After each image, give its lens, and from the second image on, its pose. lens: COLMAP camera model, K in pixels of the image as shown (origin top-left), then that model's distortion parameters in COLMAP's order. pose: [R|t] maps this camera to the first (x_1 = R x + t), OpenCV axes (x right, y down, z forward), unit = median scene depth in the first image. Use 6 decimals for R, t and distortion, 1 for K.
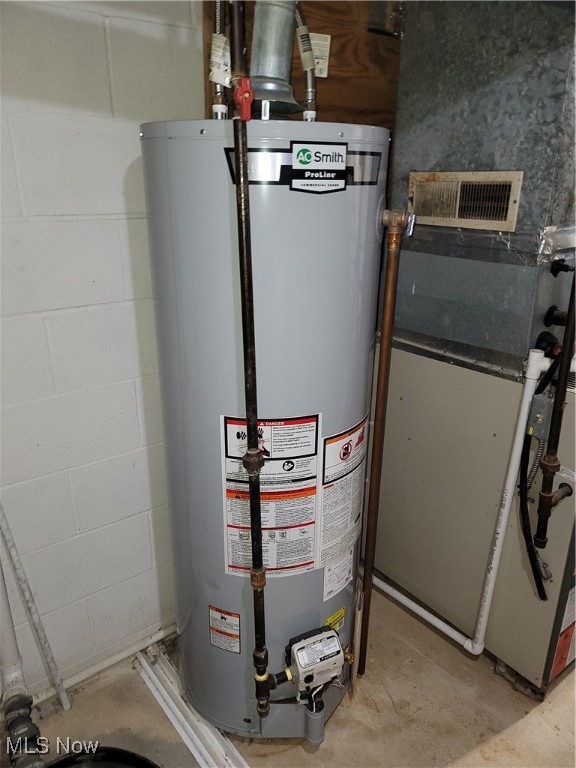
lens RADIAL K [[550.3, 0, 281.5], [0, 550.3, 390.4], [0, 0, 1]] dist [0.044553, -0.063133]
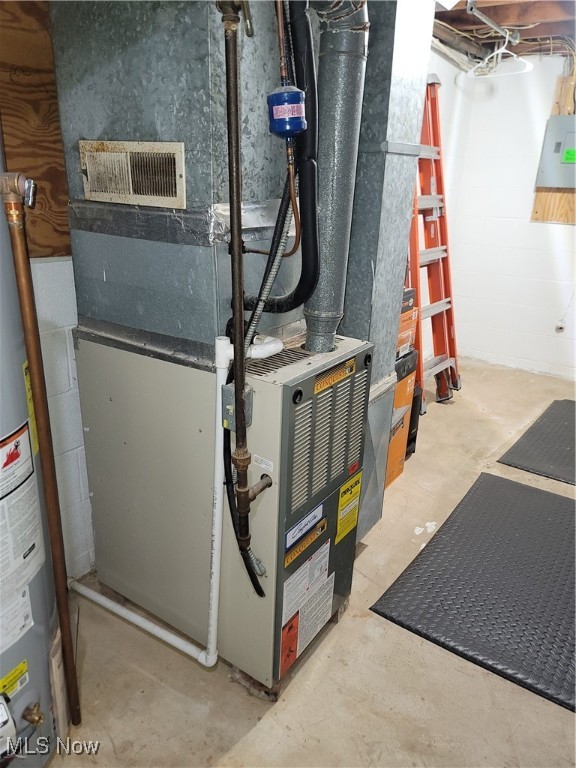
lens RADIAL K [[550.3, 0, 286.6], [0, 550.3, 382.6], [0, 0, 1]] dist [0.044553, -0.063133]
pose [[0.938993, -0.081578, 0.334121, 0.228690], [0.083427, 0.996475, 0.008838, 0.004577], [-0.333664, 0.019576, 0.942489, 0.081817]]
